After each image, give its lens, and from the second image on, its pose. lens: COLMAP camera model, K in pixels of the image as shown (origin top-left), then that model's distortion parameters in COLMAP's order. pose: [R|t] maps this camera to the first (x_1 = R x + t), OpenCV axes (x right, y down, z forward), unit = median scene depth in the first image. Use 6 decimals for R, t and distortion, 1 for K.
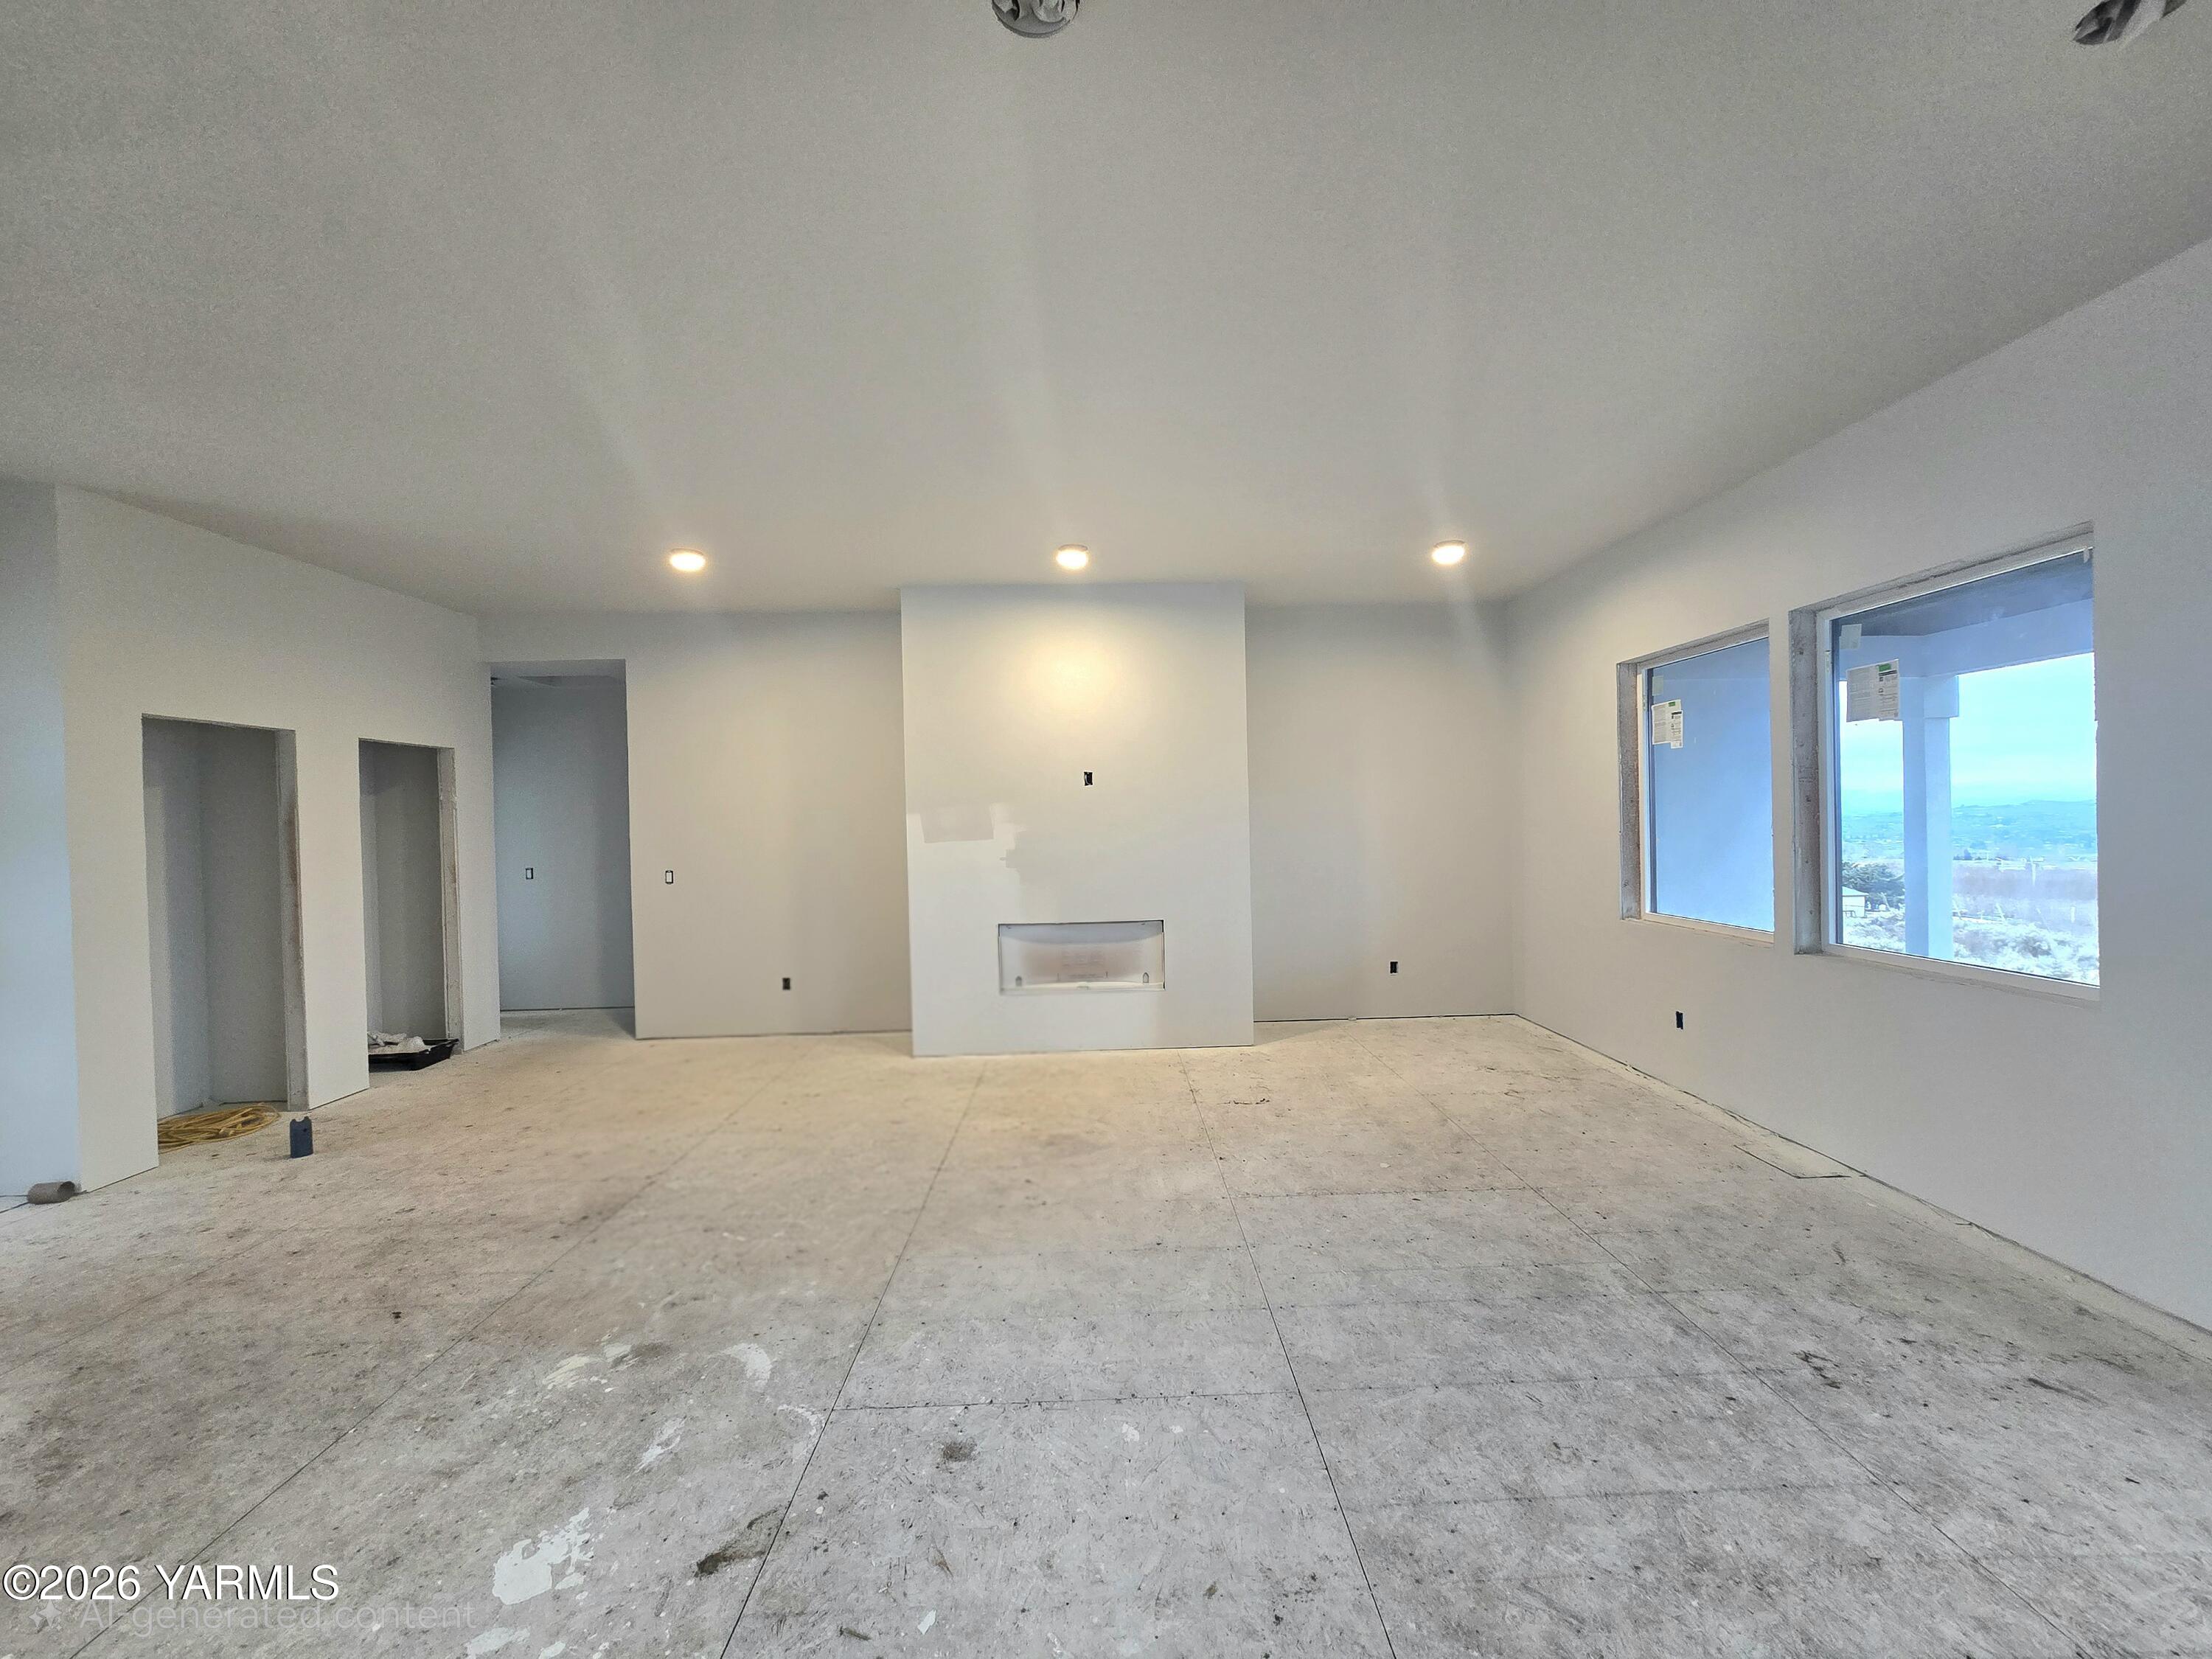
lens RADIAL K [[1112.7, 0, 1106.0], [0, 1112.7, 829.5], [0, 0, 1]] dist [-0.018173, -0.000376]
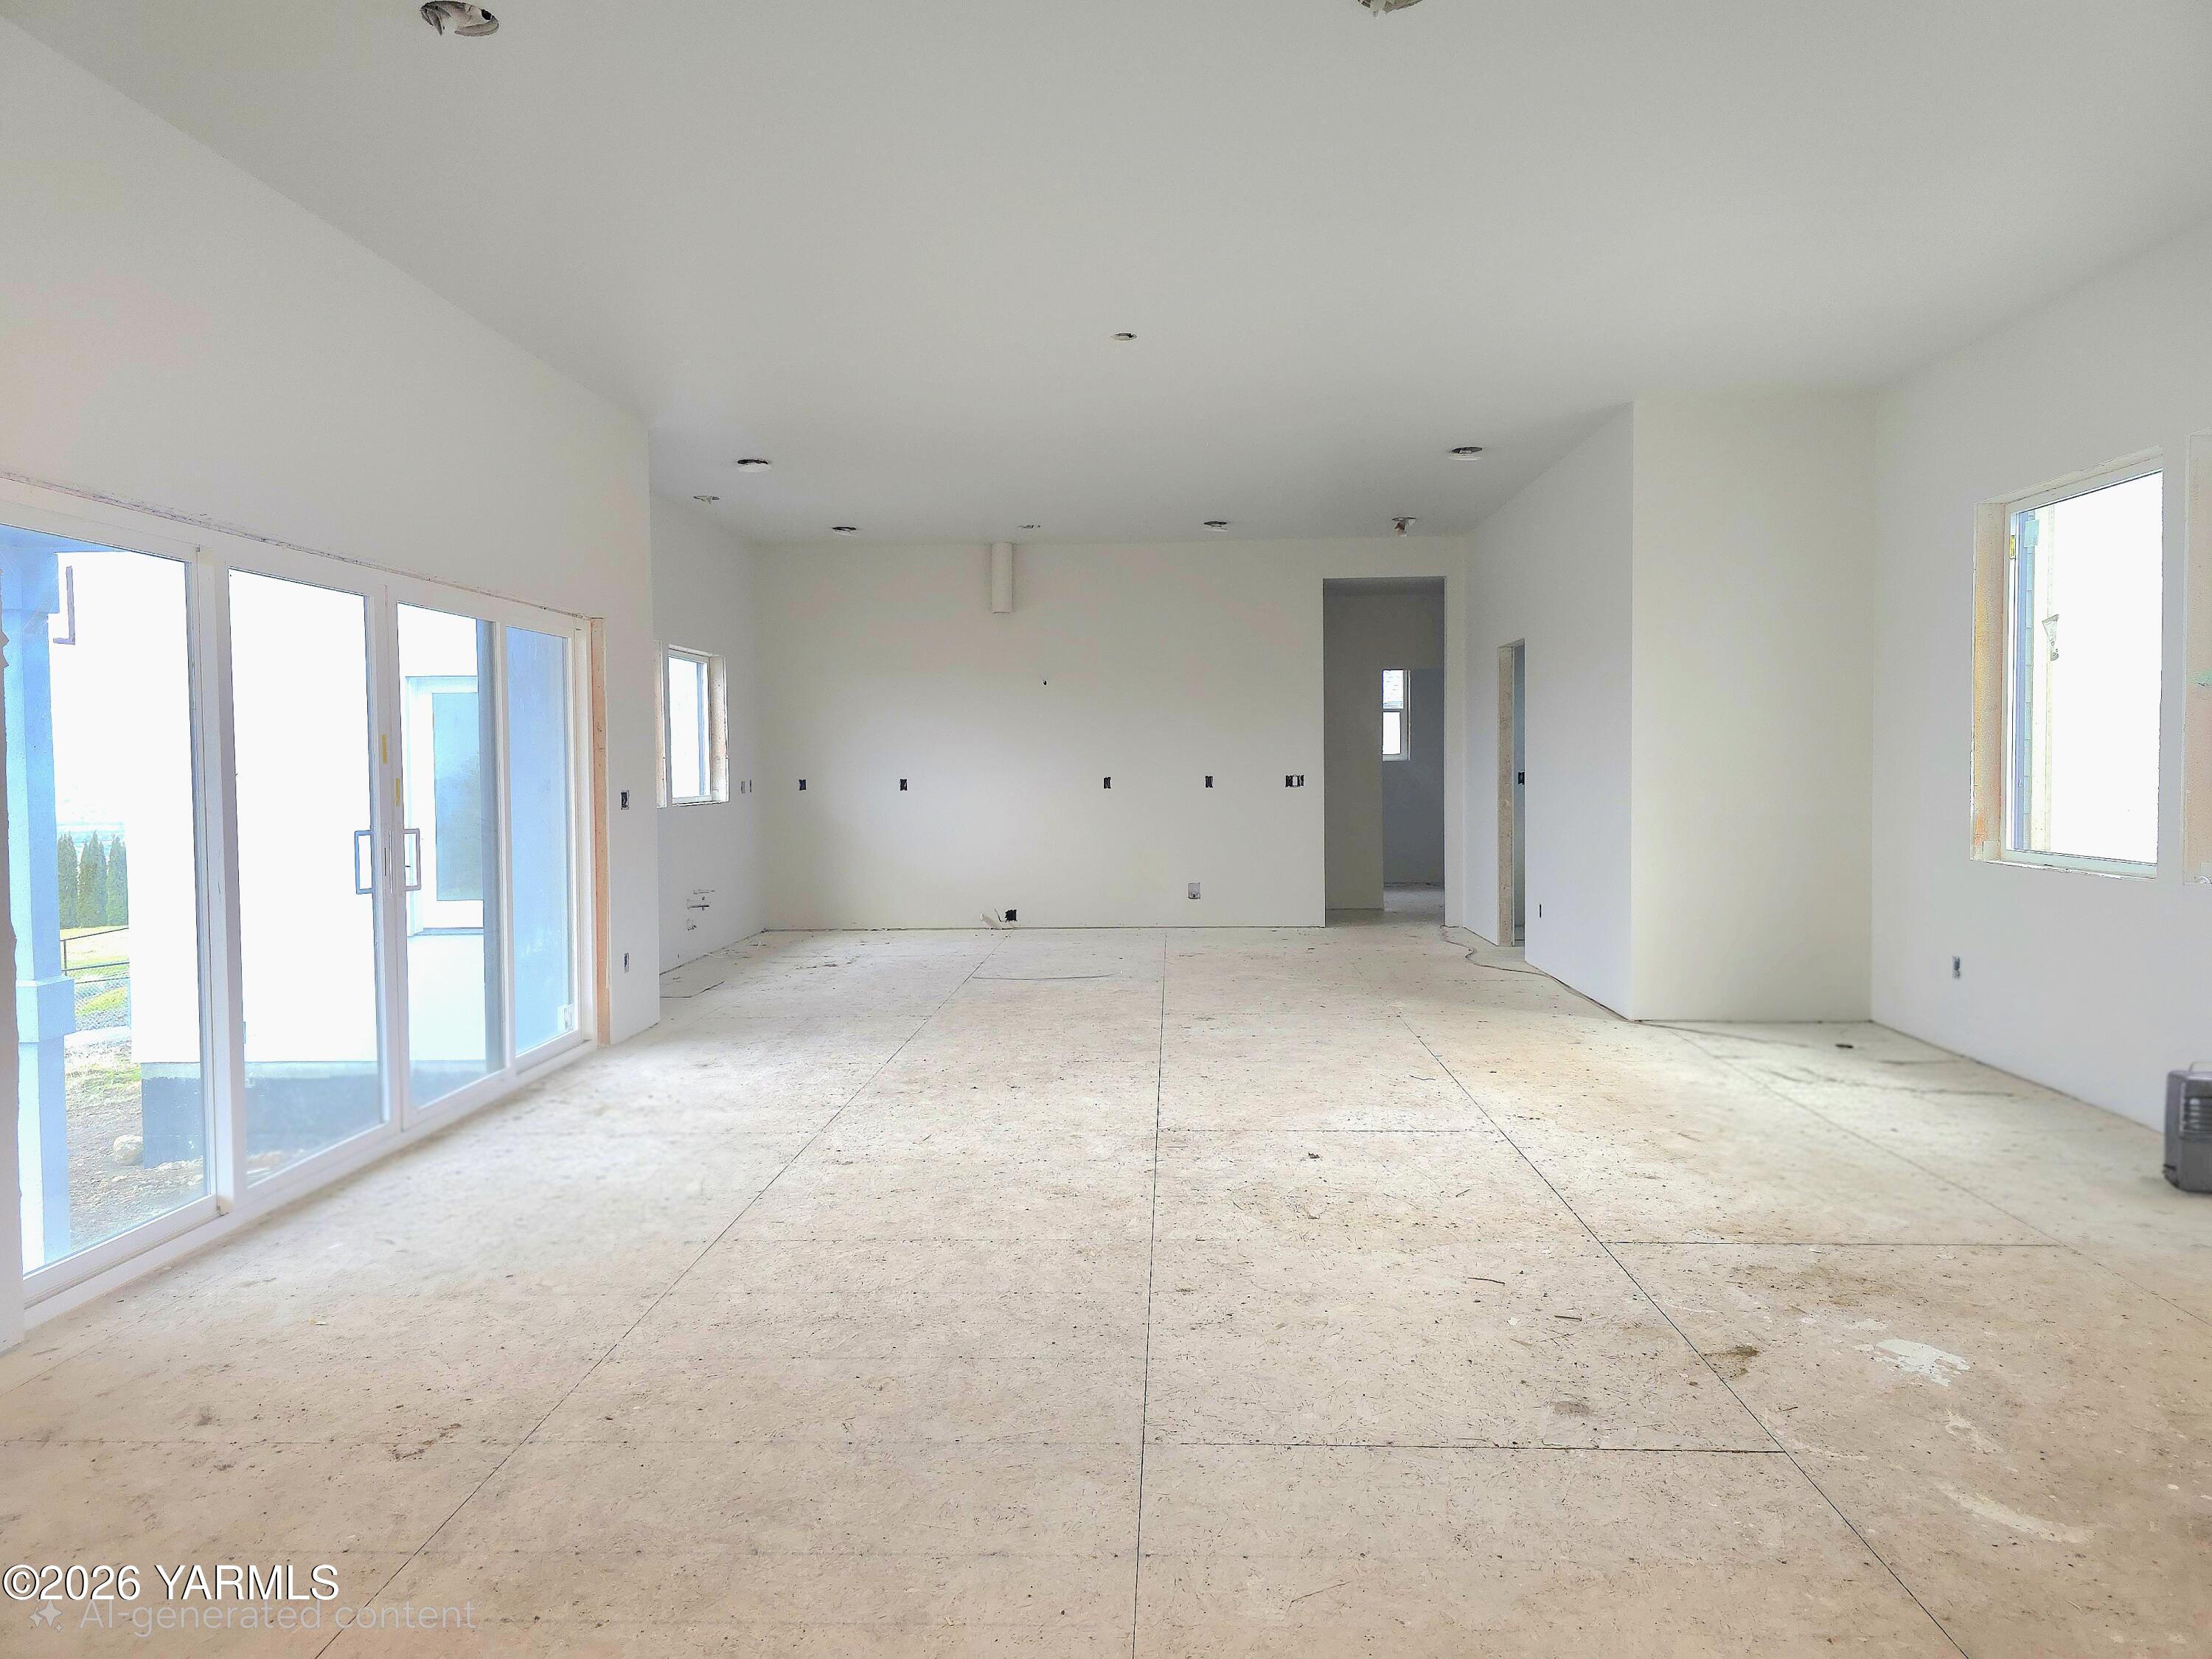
lens RADIAL K [[1512.3, 0, 1106.0], [0, 1512.3, 829.5], [0, 0, 1]] dist [0.001614, 0.000455]
pose [[-0.997004, 0.029973, 0.071312, 0.114780], [0.034183, 0.997699, 0.058557, 0.039461], [-0.069393, 0.060819, -0.995734, 1.971530]]
